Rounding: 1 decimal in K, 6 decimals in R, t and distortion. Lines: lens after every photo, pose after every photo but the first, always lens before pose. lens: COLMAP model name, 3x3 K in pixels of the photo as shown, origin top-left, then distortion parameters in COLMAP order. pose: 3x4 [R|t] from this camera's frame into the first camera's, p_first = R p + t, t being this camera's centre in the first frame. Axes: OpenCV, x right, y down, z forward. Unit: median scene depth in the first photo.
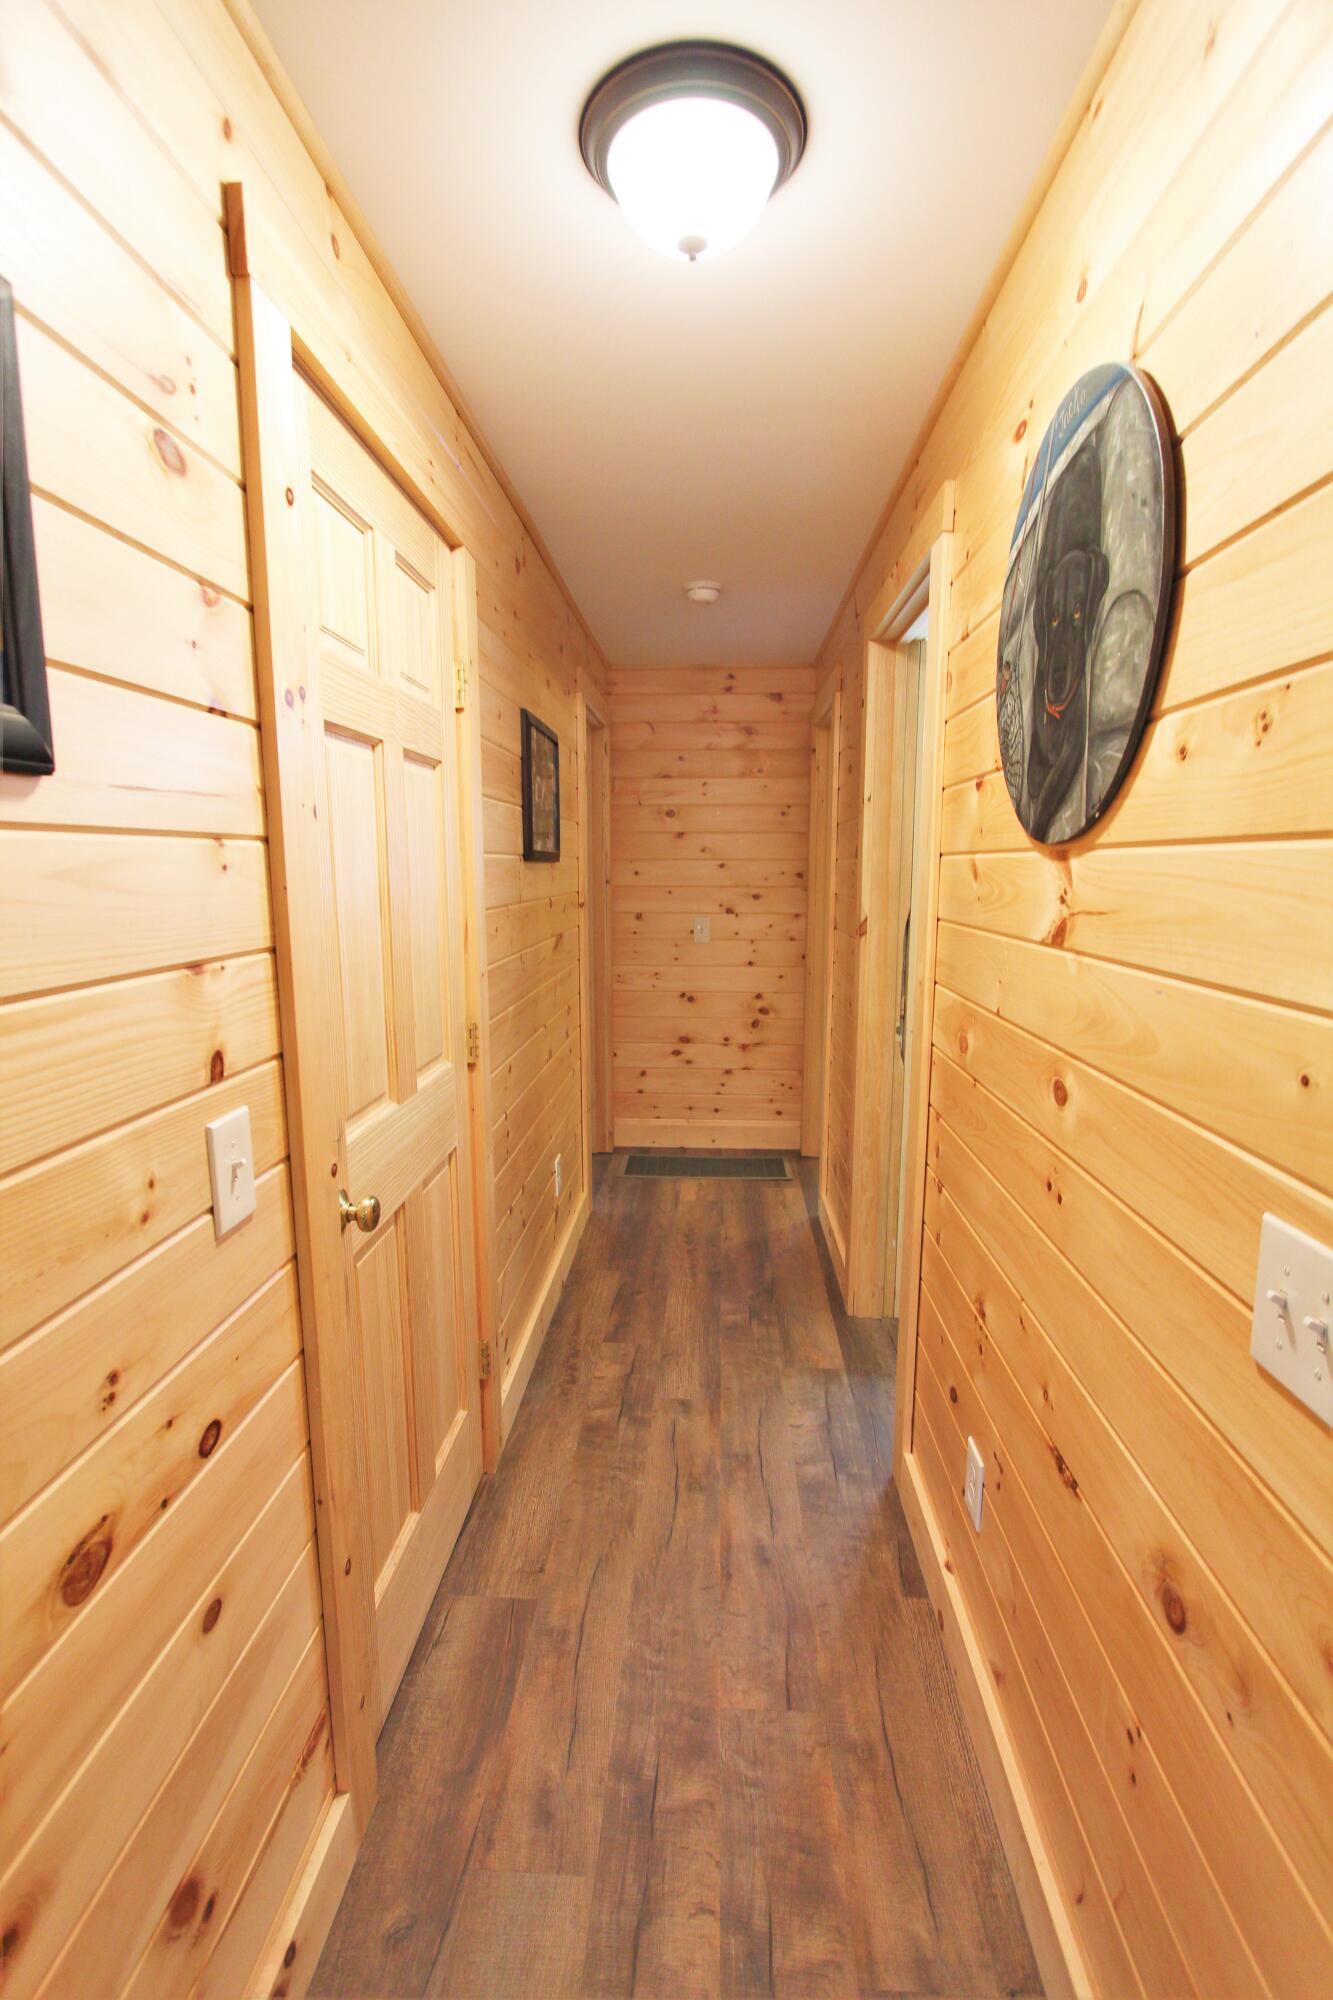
lens RADIAL K [[930.6, 0, 666.5], [0, 930.6, 1000.0], [0, 0, 1]] dist [-0.002405, -0.000284]
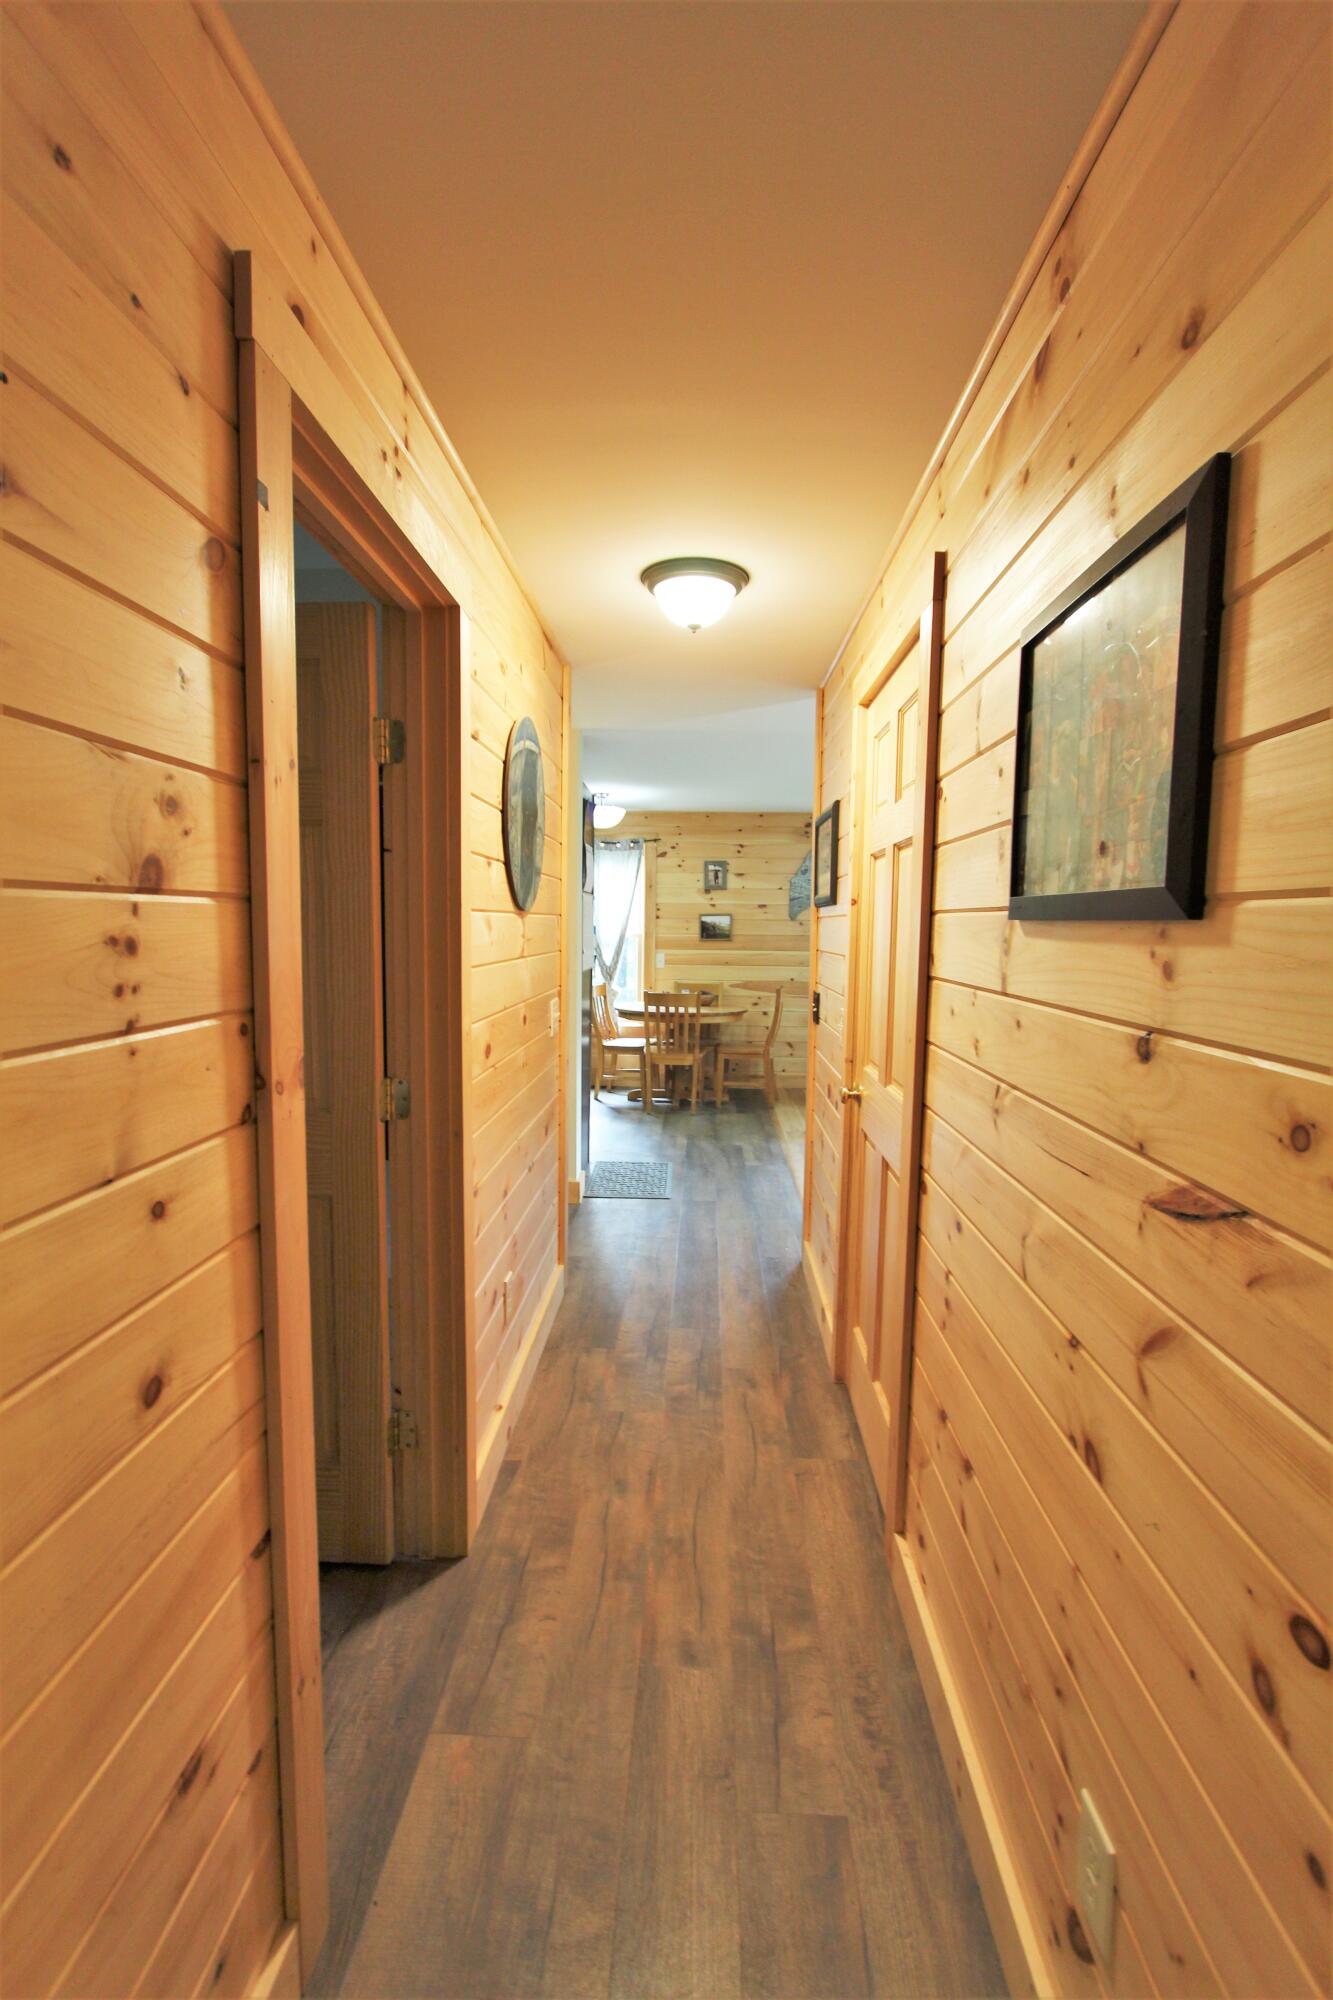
lens RADIAL K [[930.6, 0, 666.5], [0, 930.6, 1000.0], [0, 0, 1]] dist [-0.002405, -0.000284]
pose [[-0.999797, -0.012938, -0.015453, 0.061908], [-0.016156, 0.972874, 0.230772, -0.264746], [0.012048, 0.230975, -0.972885, 1.779732]]
